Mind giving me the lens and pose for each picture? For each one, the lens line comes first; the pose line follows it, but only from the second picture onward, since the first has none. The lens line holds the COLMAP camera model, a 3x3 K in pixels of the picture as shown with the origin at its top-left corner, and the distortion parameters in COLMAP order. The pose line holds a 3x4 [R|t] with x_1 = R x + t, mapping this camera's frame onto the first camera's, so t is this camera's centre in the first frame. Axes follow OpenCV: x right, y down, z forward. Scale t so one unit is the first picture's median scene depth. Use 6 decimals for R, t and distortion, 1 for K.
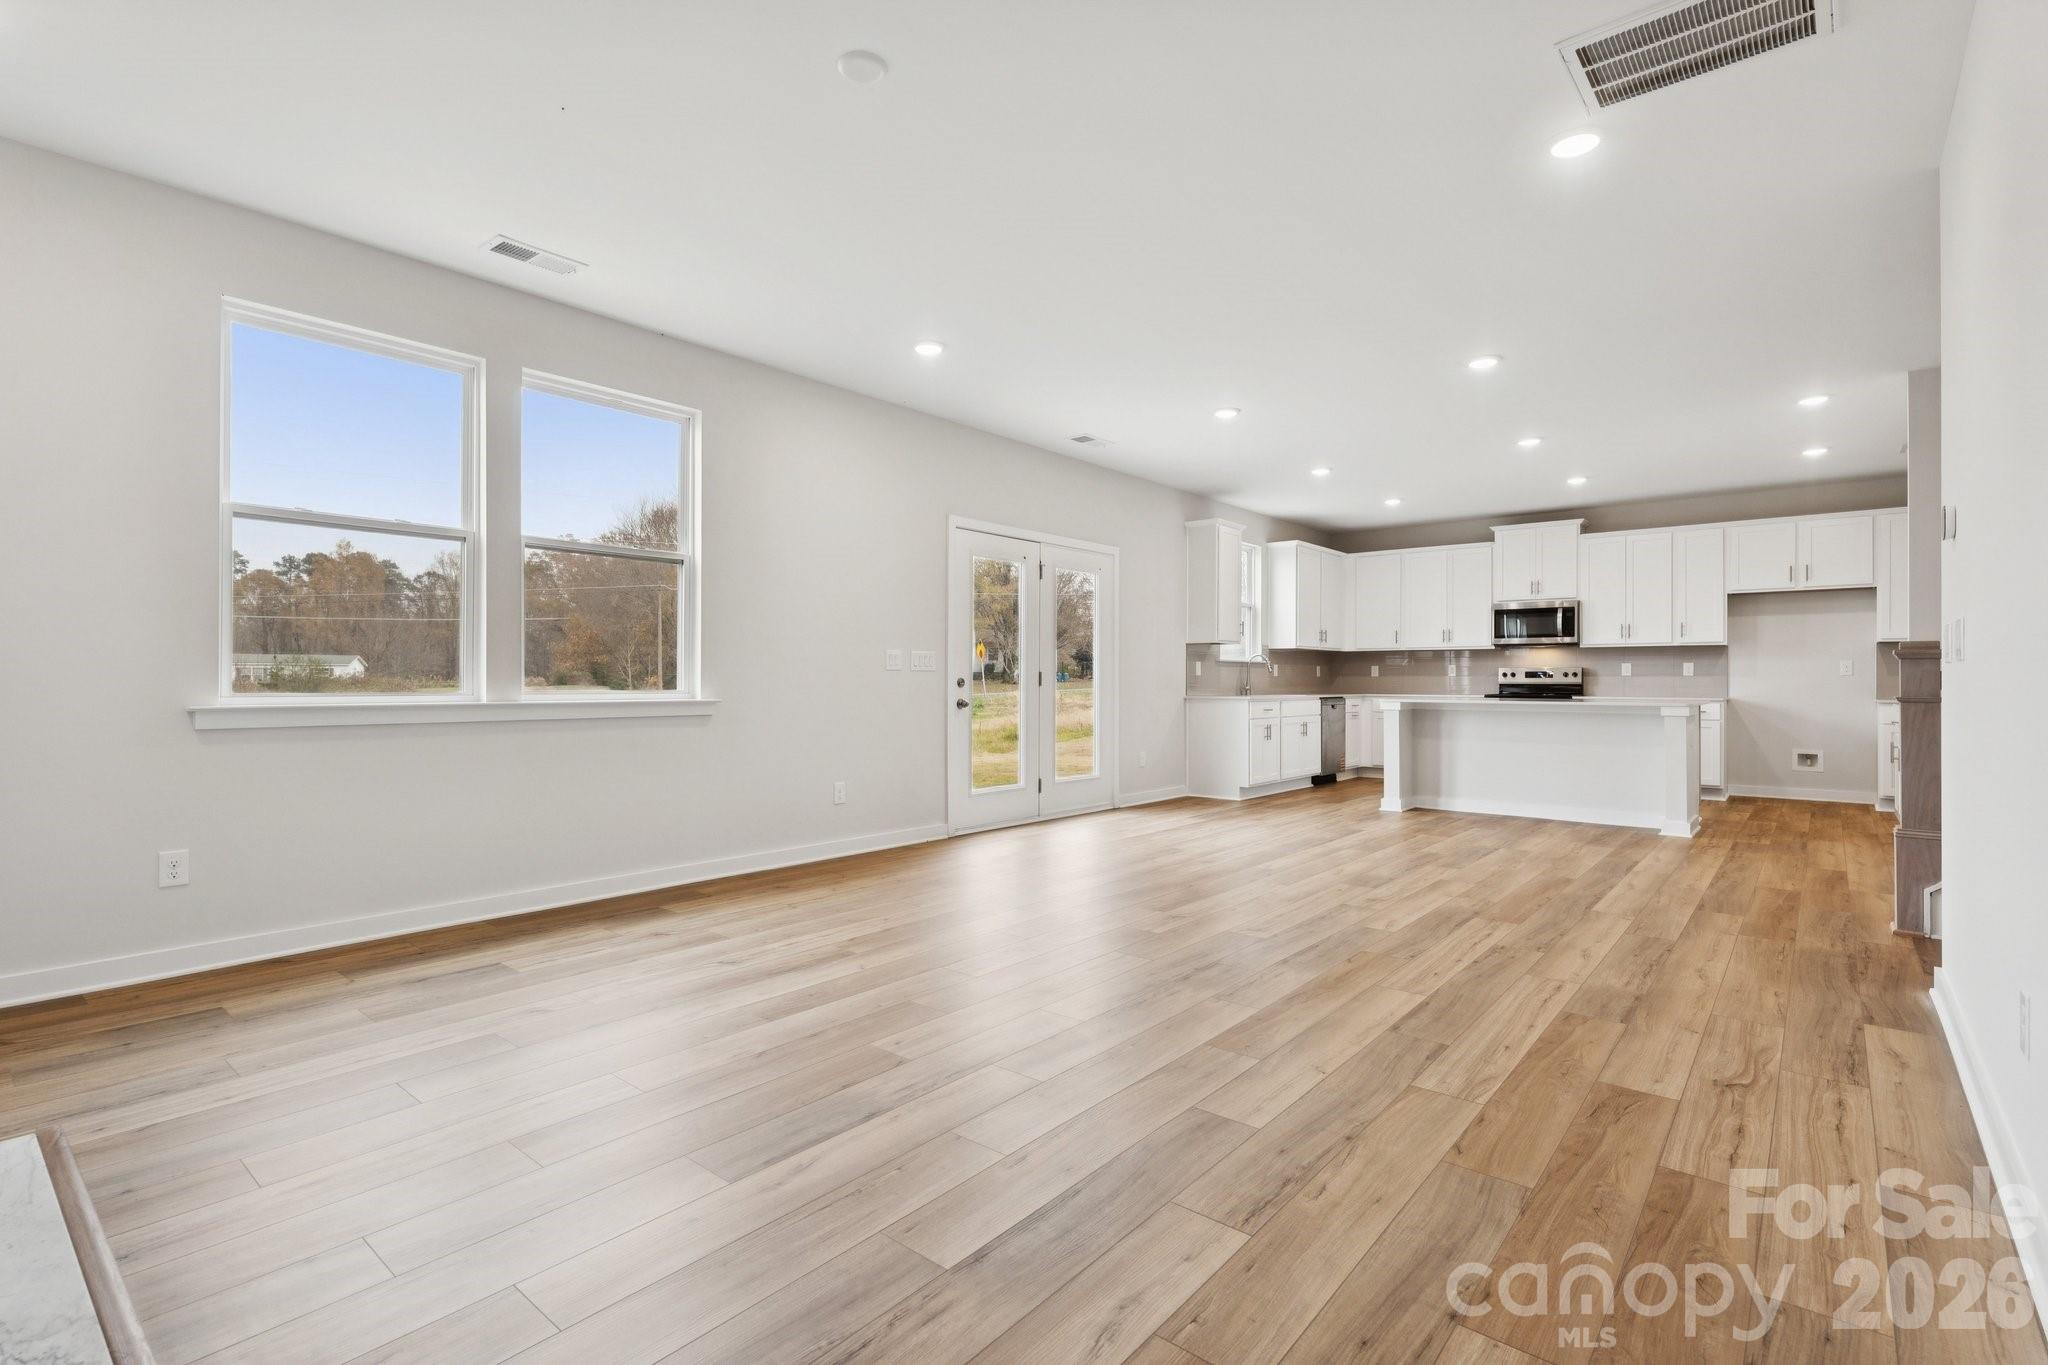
lens RADIAL K [[957.3, 0, 1026.6], [0, 957.3, 683.8], [0, 0, 1]] dist [0.000935, 0.000018]
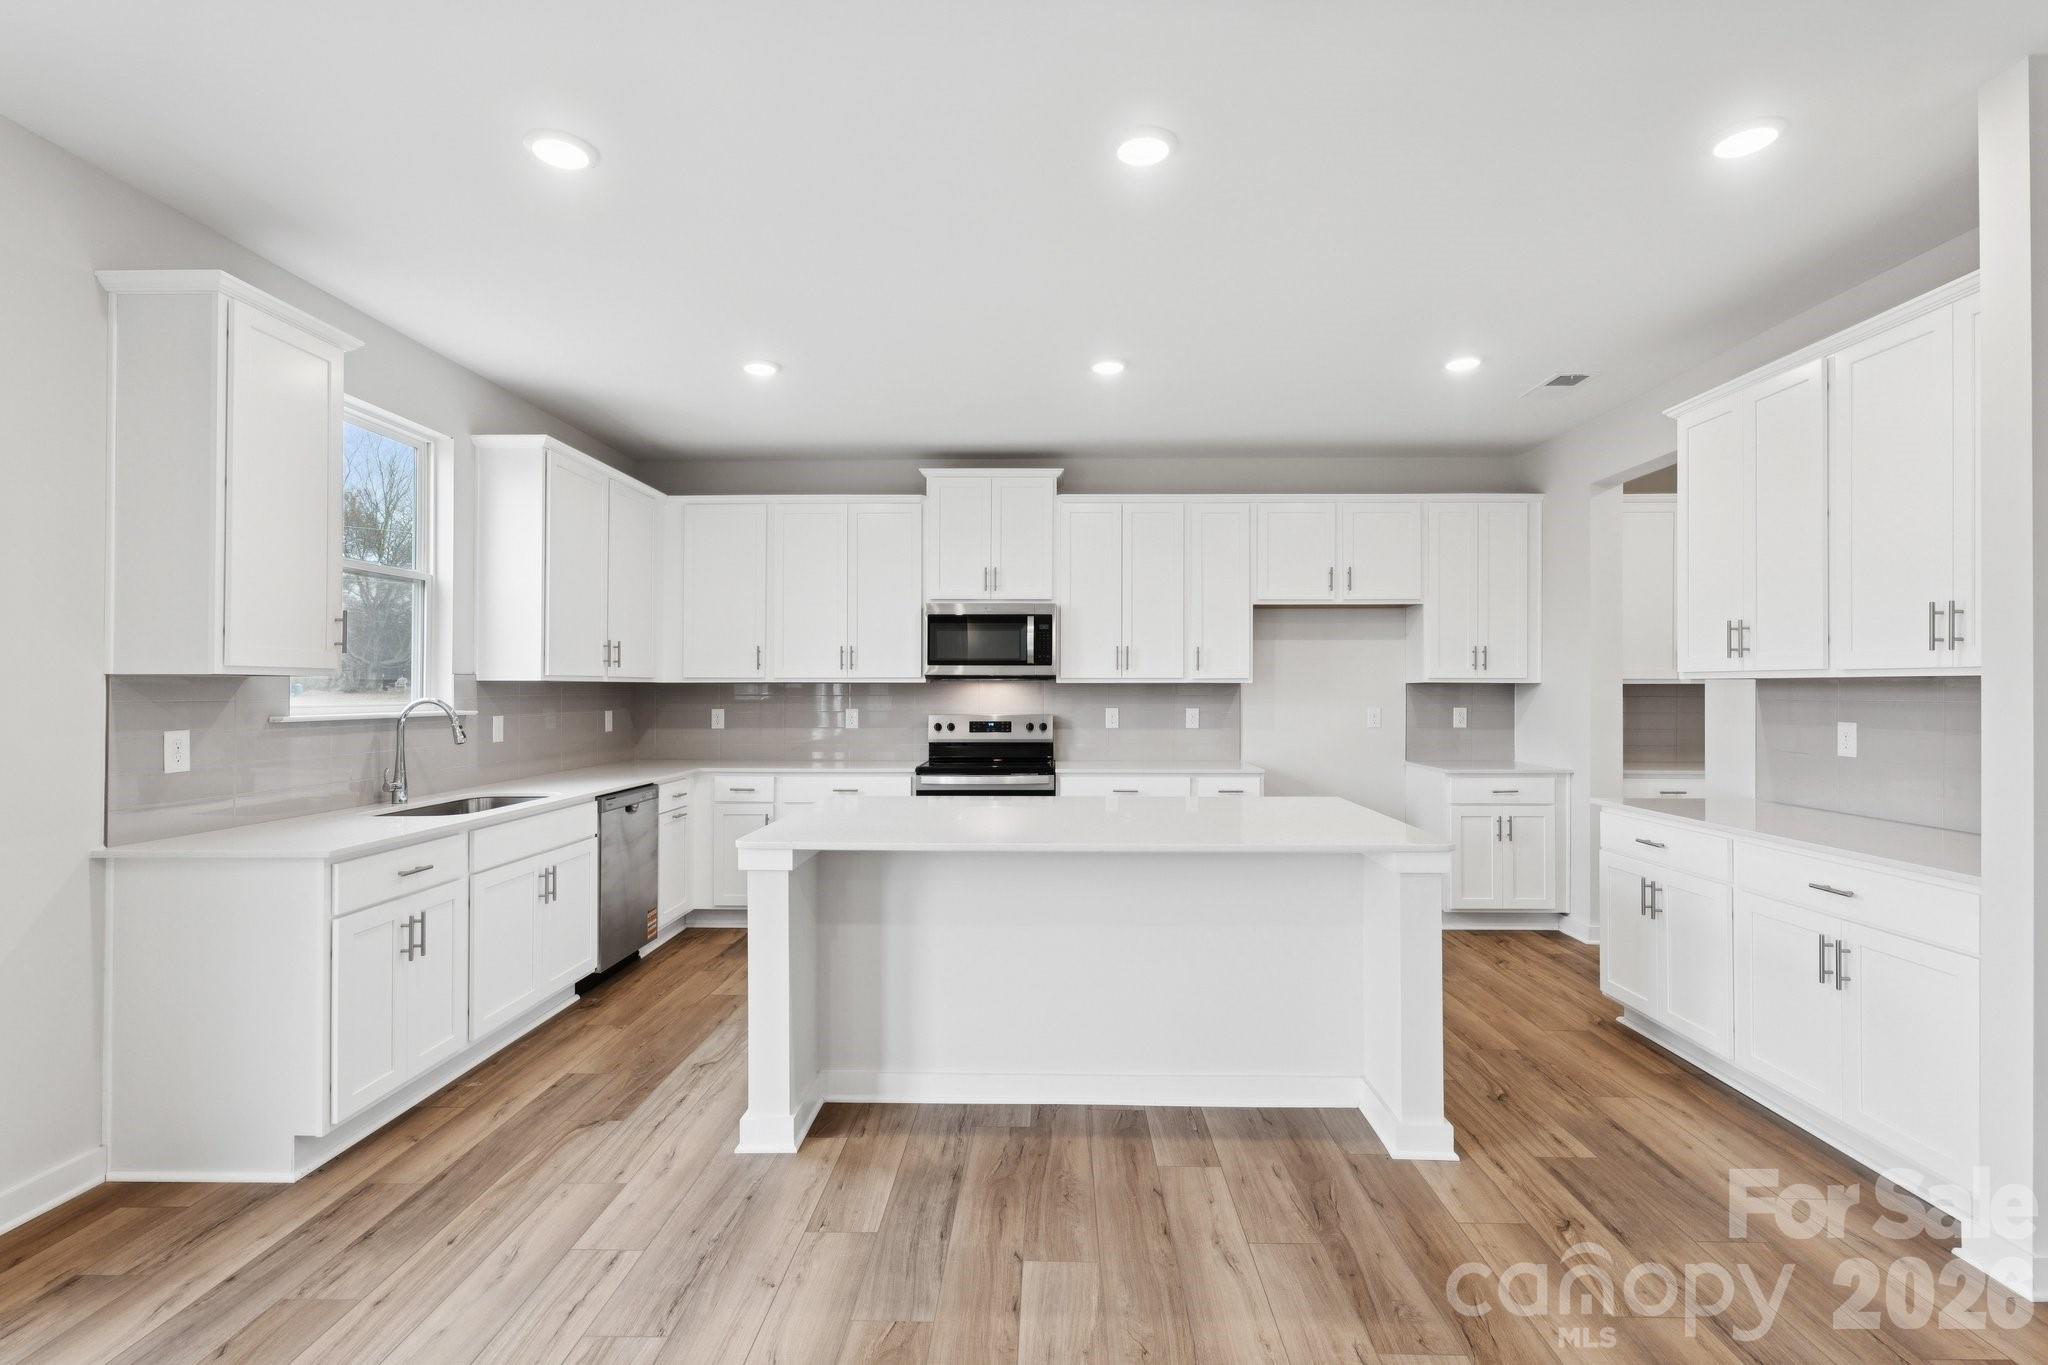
lens RADIAL K [[957.3, 0, 1027.6], [0, 957.3, 686.0], [0, 0, 1]] dist [0.000935, 0.000018]
pose [[0.786237, 0.000718, 0.617924, 0.190124], [0.003233, 0.999981, -0.005276, -0.032509], [-0.617916, 0.006146, 0.786220, 0.530564]]
